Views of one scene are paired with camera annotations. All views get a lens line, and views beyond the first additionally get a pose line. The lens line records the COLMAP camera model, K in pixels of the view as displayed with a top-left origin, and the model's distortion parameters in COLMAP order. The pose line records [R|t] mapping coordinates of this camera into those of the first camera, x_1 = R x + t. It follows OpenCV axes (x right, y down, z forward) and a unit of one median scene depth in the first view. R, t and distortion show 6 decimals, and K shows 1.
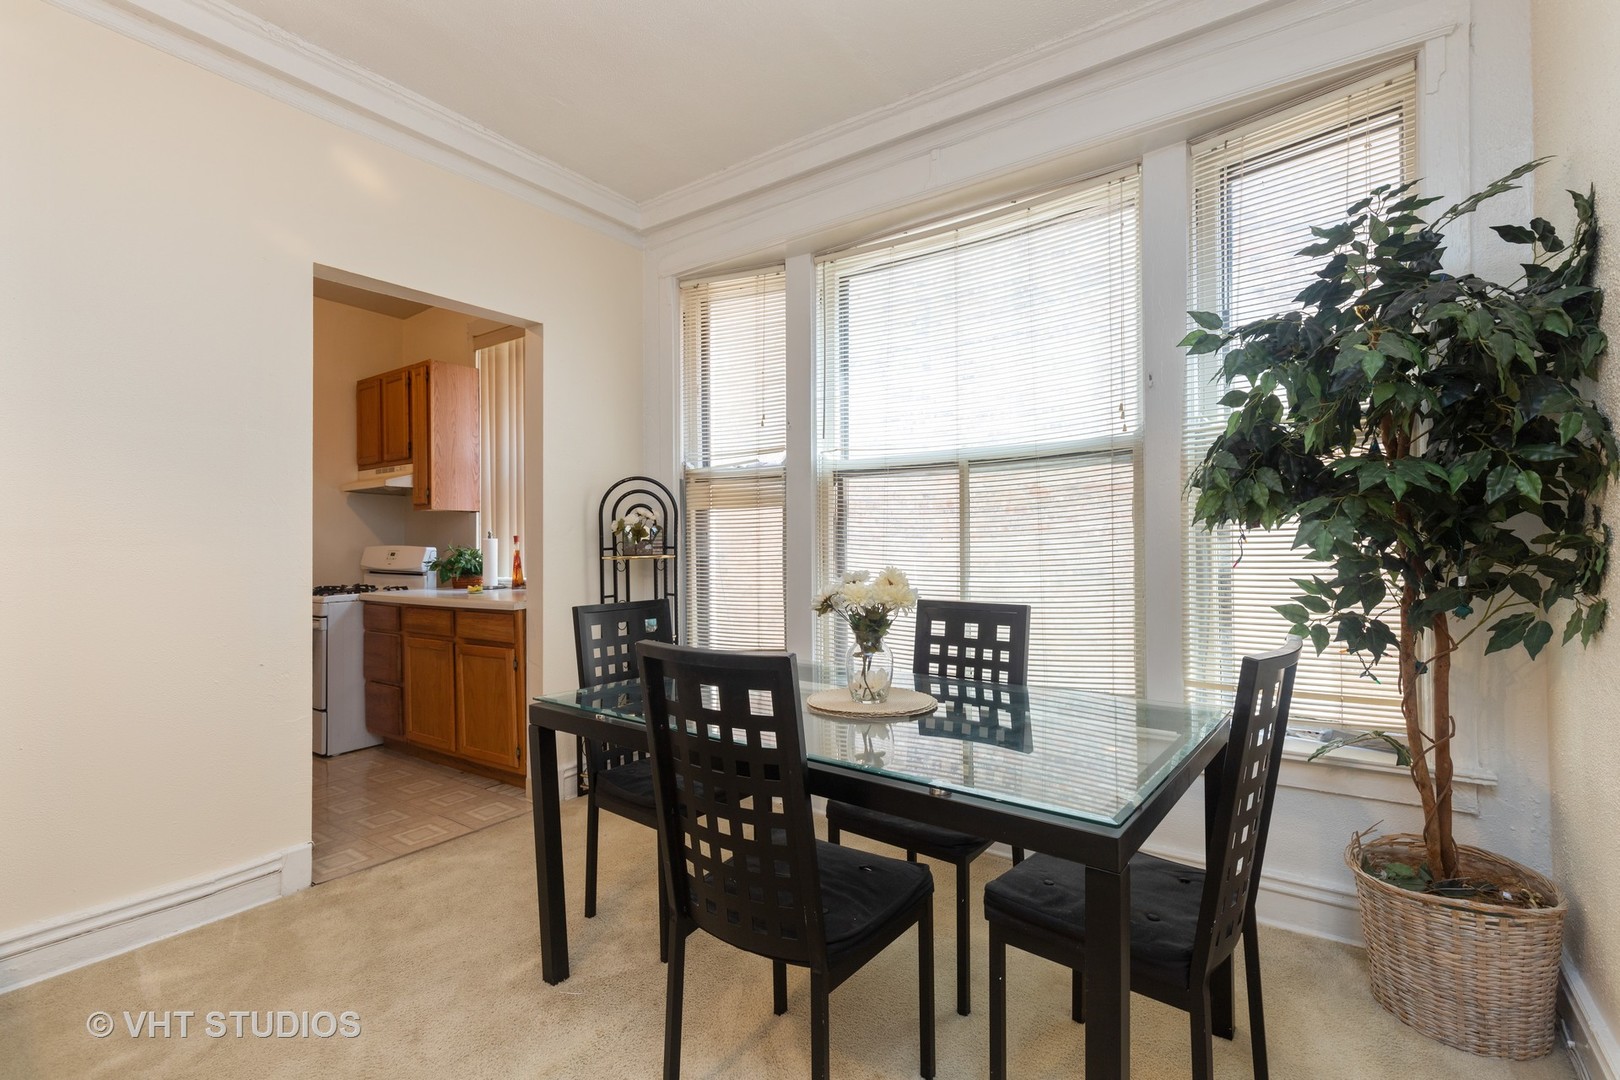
lens RADIAL K [[742.7, 0, 816.0], [0, 742.7, 548.4], [0, 0, 1]] dist [0.006678, 0.000320]
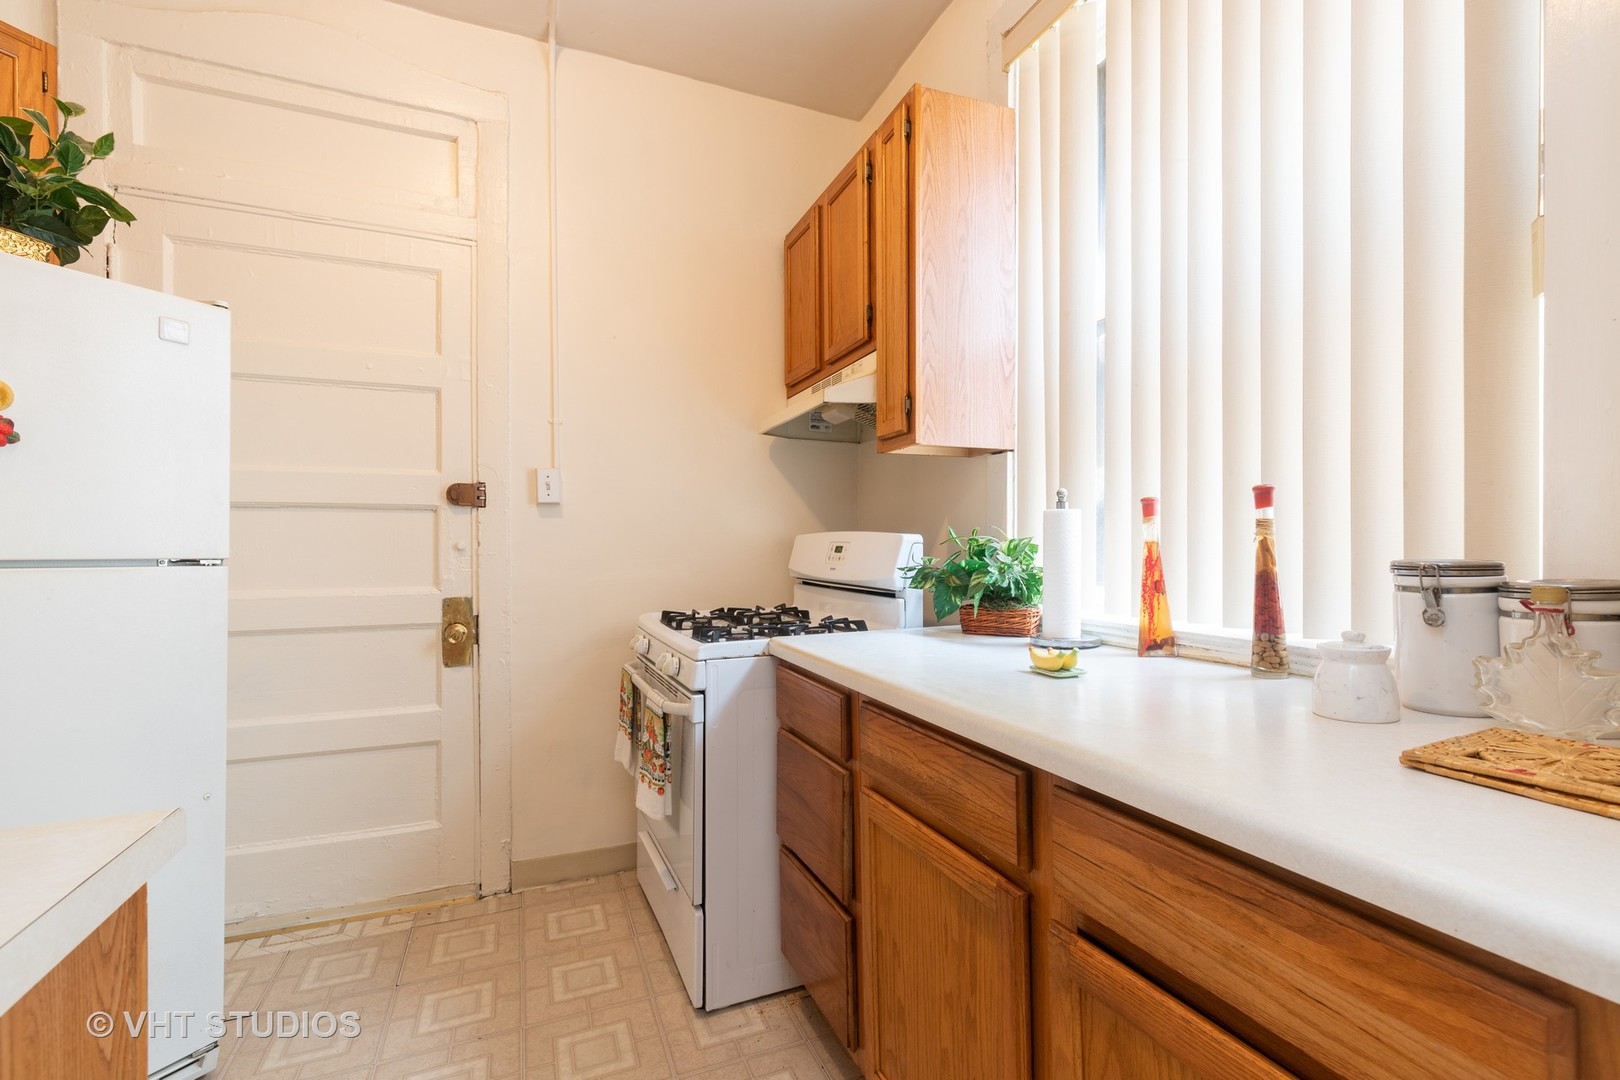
lens RADIAL K [[742.7, 0, 814.2], [0, 742.7, 545.4], [0, 0, 1]] dist [0.006678, 0.000320]
pose [[0.845196, 0.002304, -0.534452, -0.333893], [-0.002859, 0.999996, -0.000209, 0.005365], [0.534449, 0.001705, 0.845199, 0.601396]]
